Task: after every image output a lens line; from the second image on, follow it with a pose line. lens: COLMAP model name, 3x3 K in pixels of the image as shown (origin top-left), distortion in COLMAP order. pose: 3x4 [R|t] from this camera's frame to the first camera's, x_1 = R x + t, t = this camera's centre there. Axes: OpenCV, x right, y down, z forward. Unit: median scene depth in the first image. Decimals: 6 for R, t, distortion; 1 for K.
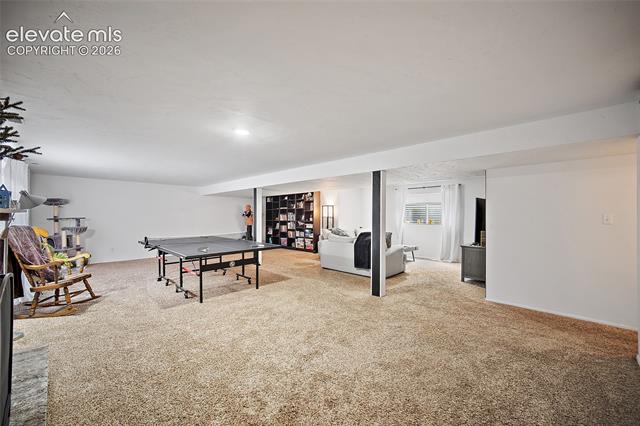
lens RADIAL K [[253.7, 0, 318.9], [0, 253.7, 208.0], [0, 0, 1]] dist [-0.001365, -0.000225]
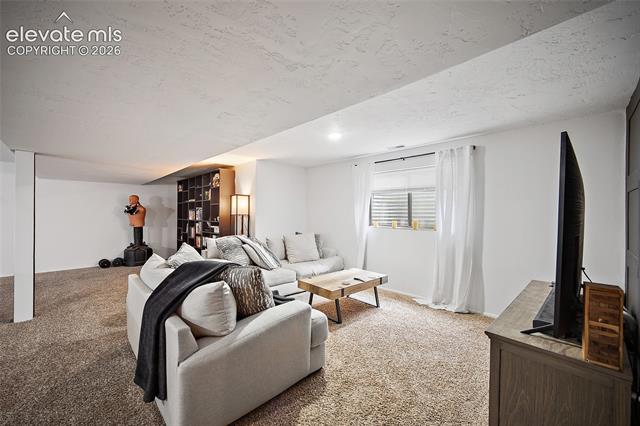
lens RADIAL K [[253.7, 0, 318.9], [0, 253.7, 208.0], [0, 0, 1]] dist [-0.001365, -0.000225]
pose [[0.999748, -0.000164, -0.022439, 0.248125], [0.000551, 0.999851, 0.017255, 0.010940], [0.022433, -0.017263, 0.999599, 0.466482]]
